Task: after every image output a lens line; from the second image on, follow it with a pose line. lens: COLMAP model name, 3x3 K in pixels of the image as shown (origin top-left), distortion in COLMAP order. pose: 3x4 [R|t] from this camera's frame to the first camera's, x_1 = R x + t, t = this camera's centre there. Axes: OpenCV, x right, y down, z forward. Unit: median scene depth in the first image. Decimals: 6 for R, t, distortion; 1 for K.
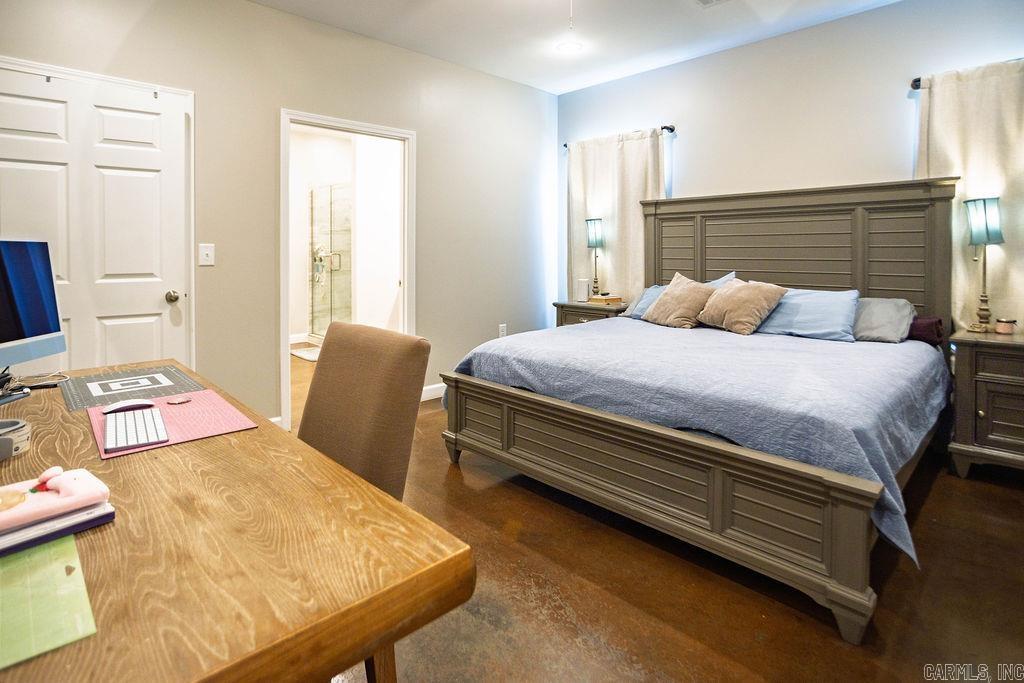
lens RADIAL K [[525.8, 0, 512.9], [0, 525.8, 331.8], [0, 0, 1]] dist [0.001722, 0.004210]
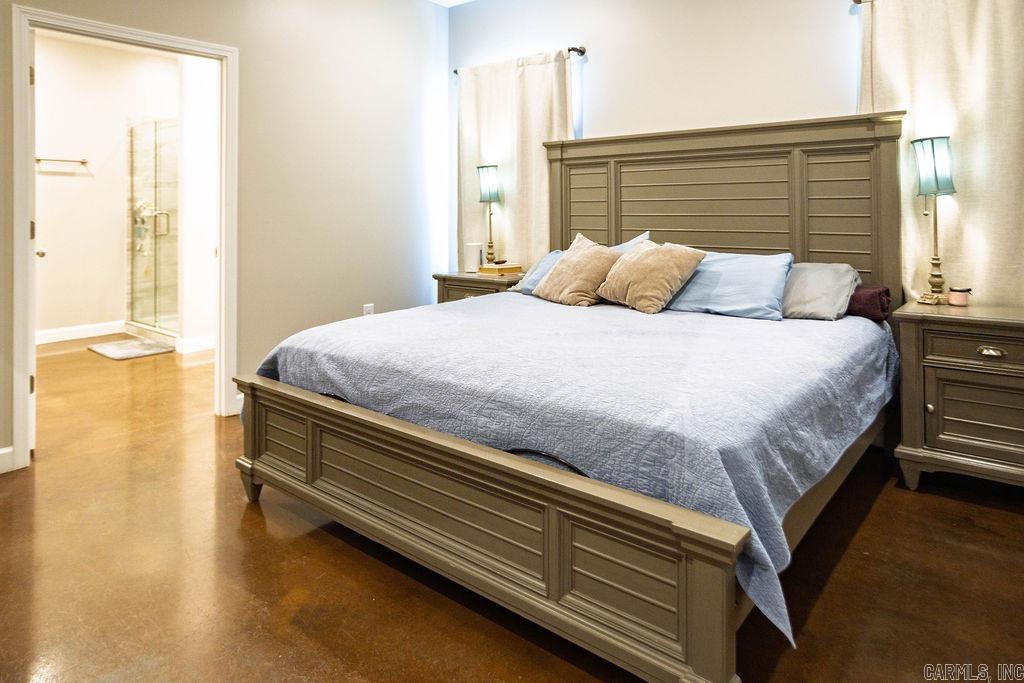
lens RADIAL K [[646.5, 0, 516.2], [0, 646.5, 297.3], [0, 0, 1]] dist [0.006478, -0.001490]
pose [[0.995377, -0.019910, 0.093960, 0.166903], [0.021409, 0.999659, -0.014972, -0.008323], [-0.093630, 0.016915, 0.995463, 0.082716]]
